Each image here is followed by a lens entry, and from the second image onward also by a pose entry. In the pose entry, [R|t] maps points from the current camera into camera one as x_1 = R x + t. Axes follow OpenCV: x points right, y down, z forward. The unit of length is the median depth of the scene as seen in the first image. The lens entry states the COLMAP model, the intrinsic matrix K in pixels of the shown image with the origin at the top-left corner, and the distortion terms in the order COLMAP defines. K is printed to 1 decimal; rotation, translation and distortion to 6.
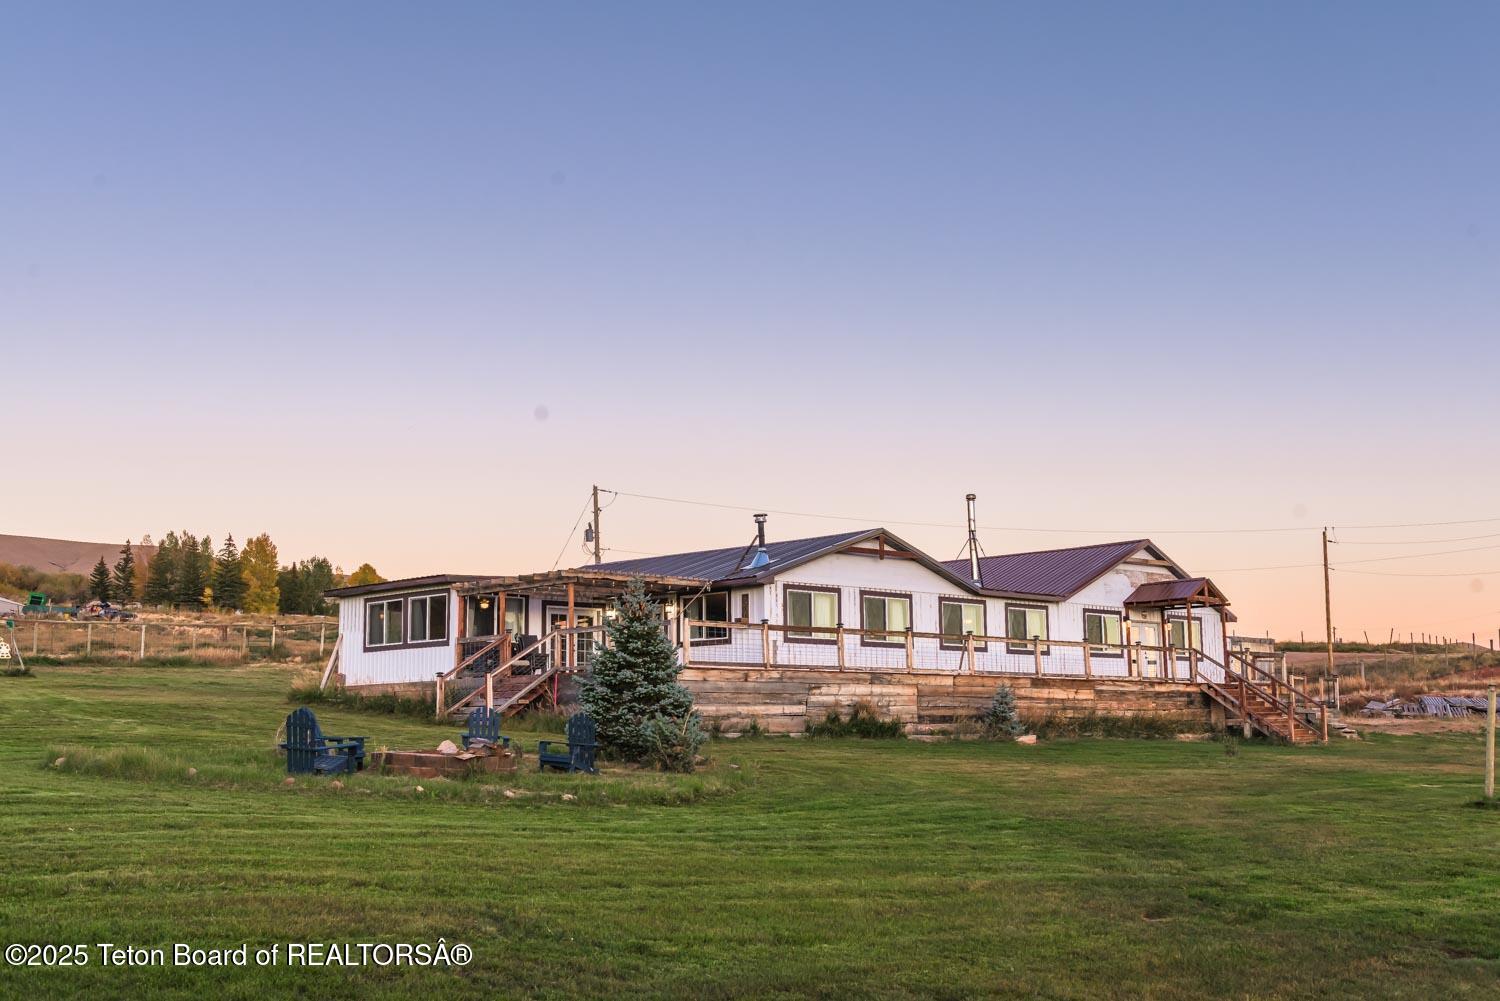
lens RADIAL K [[1600.7, 0, 755.4], [0, 1600.7, 506.6], [0, 0, 1]] dist [-0.028844, 0.000000]
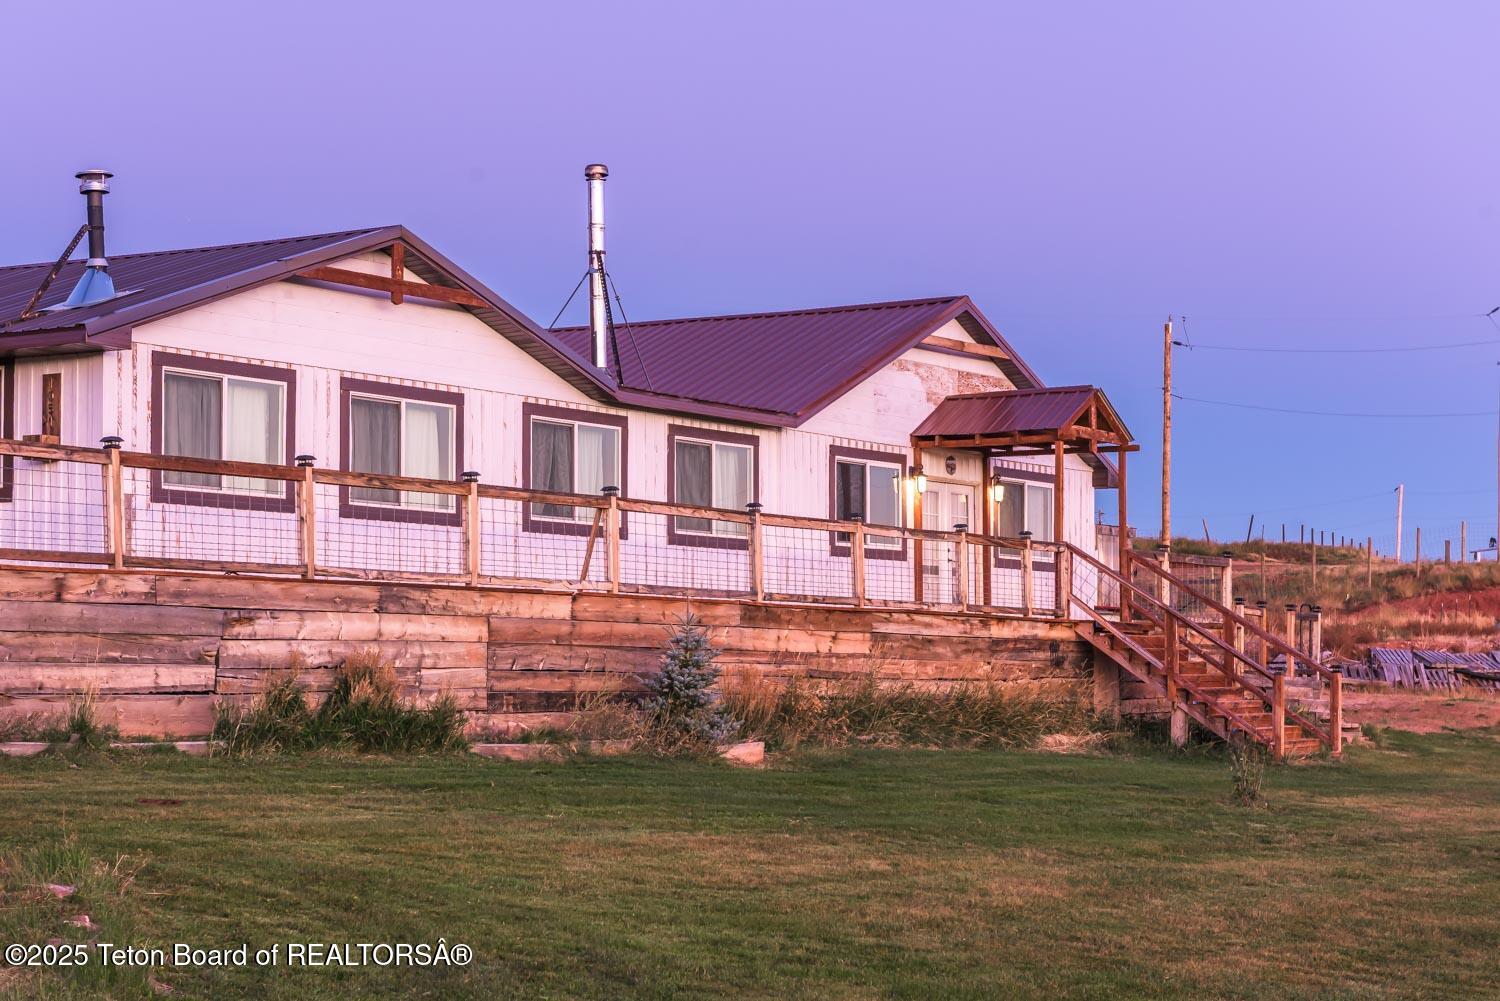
lens RADIAL K [[2952.9, 0, 722.3], [0, 2952.9, 567.0], [0, 0, 1]] dist [-0.029838, 0.000000]
pose [[0.972091, 0.022354, 0.233538, -0.013538], [-0.045736, 0.994408, 0.095190, 0.024639], [-0.230104, -0.103214, 0.967677, 0.255921]]
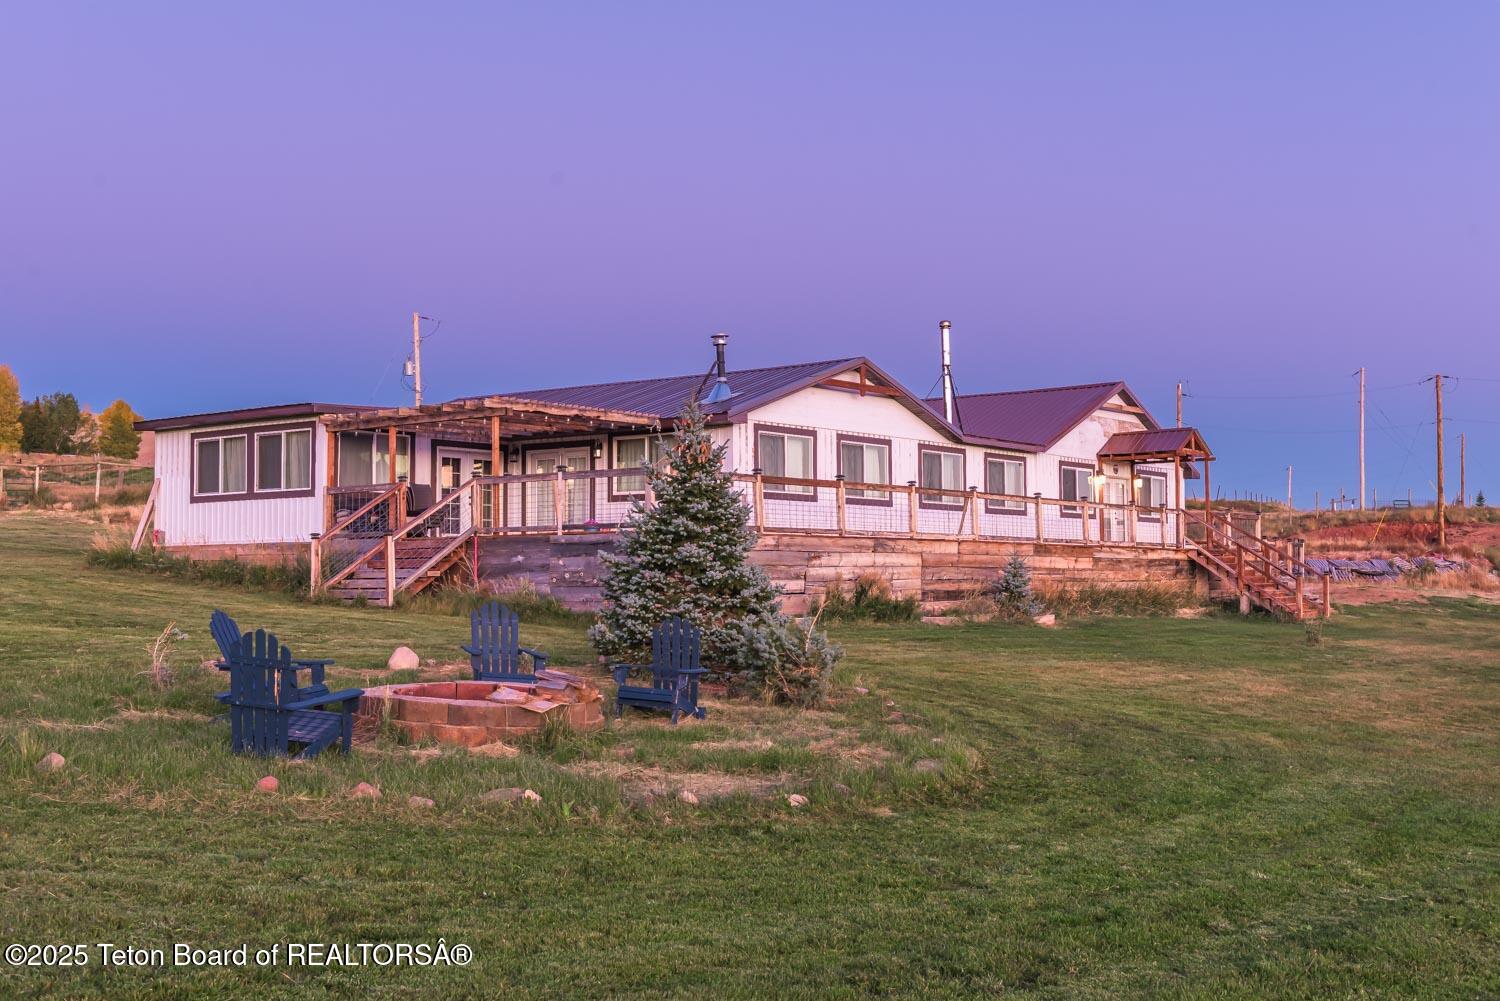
lens RADIAL K [[1600.7, 0, 755.9], [0, 1600.7, 501.0], [0, 0, 1]] dist [-0.028844, 0.000000]
pose [[0.989114, 0.011998, 0.146665, -0.091830], [-0.025367, 0.995653, 0.089622, 0.014941], [-0.144952, -0.092367, 0.985118, 0.211172]]
